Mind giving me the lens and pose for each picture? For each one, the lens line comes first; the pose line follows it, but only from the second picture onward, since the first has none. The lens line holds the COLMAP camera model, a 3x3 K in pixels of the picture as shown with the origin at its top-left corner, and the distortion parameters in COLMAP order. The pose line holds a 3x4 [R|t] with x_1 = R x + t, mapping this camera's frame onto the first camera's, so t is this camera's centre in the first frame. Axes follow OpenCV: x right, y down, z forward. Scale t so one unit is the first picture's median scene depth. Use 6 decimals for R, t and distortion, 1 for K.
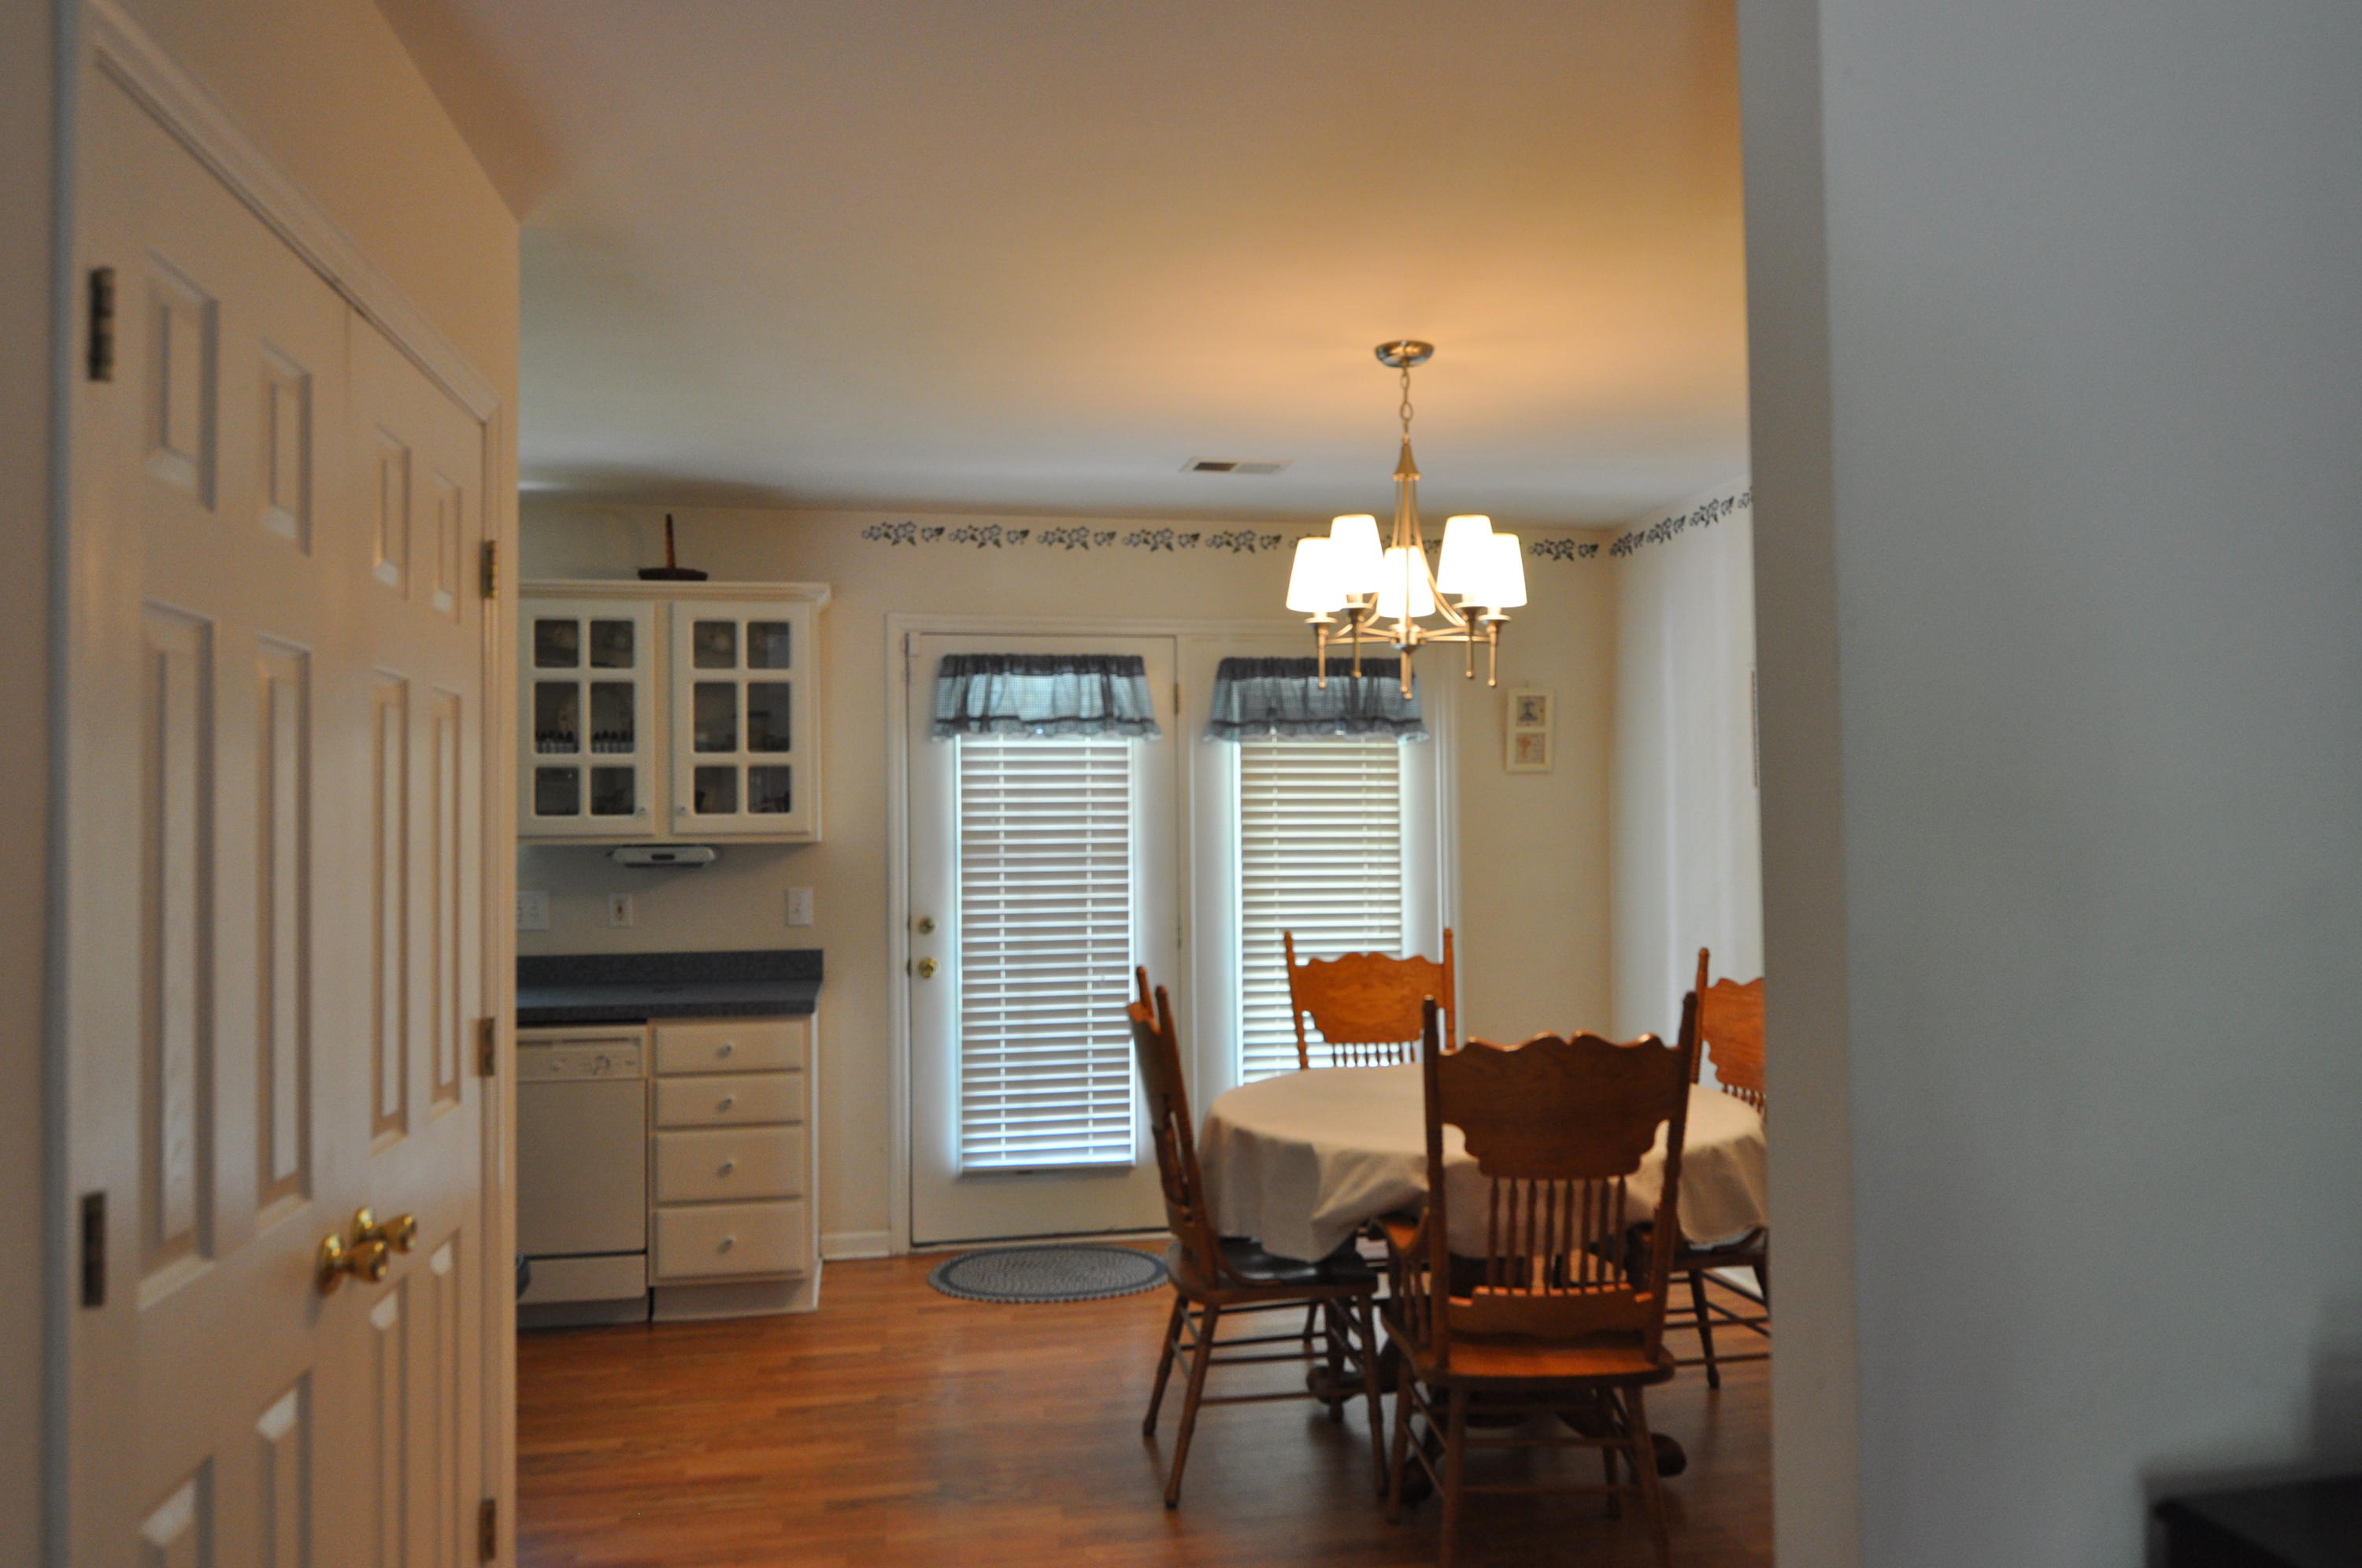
lens RADIAL K [[1511.2, 0, 1178.3], [0, 1511.2, 792.5], [0, 0, 1]] dist [0.000975, -0.000167]
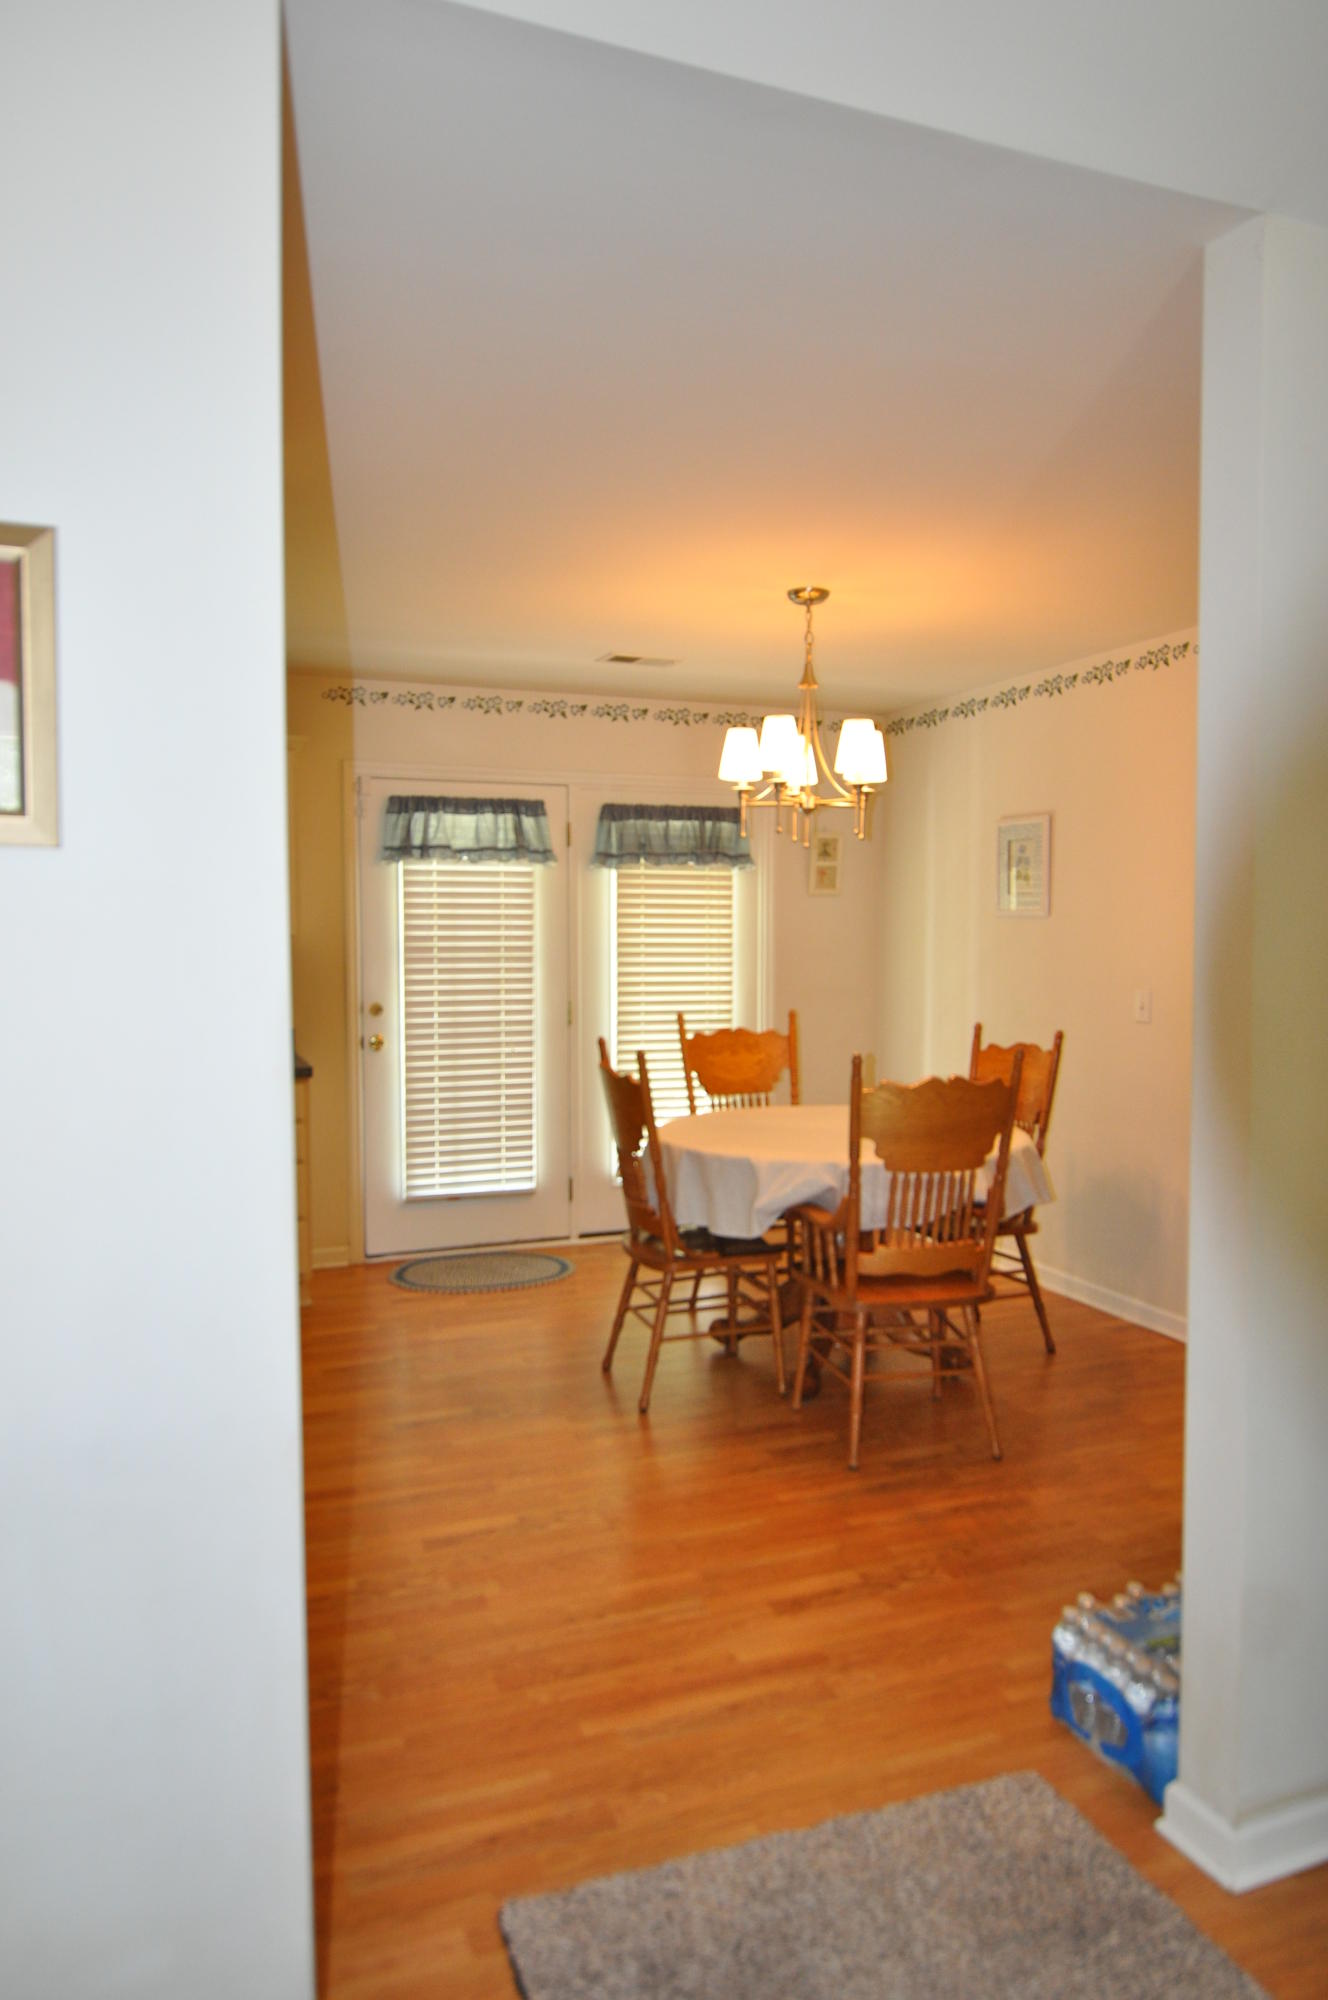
lens RADIAL K [[1279.8, 0, 664.0], [0, 1279.8, 1000.0], [0, 0, 1]] dist [0.000975, -0.000167]
pose [[0.982111, -0.000233, 0.188302, -0.130850], [-0.014303, 0.997018, 0.075831, -0.005382], [-0.187758, -0.077168, 0.979179, -0.099067]]
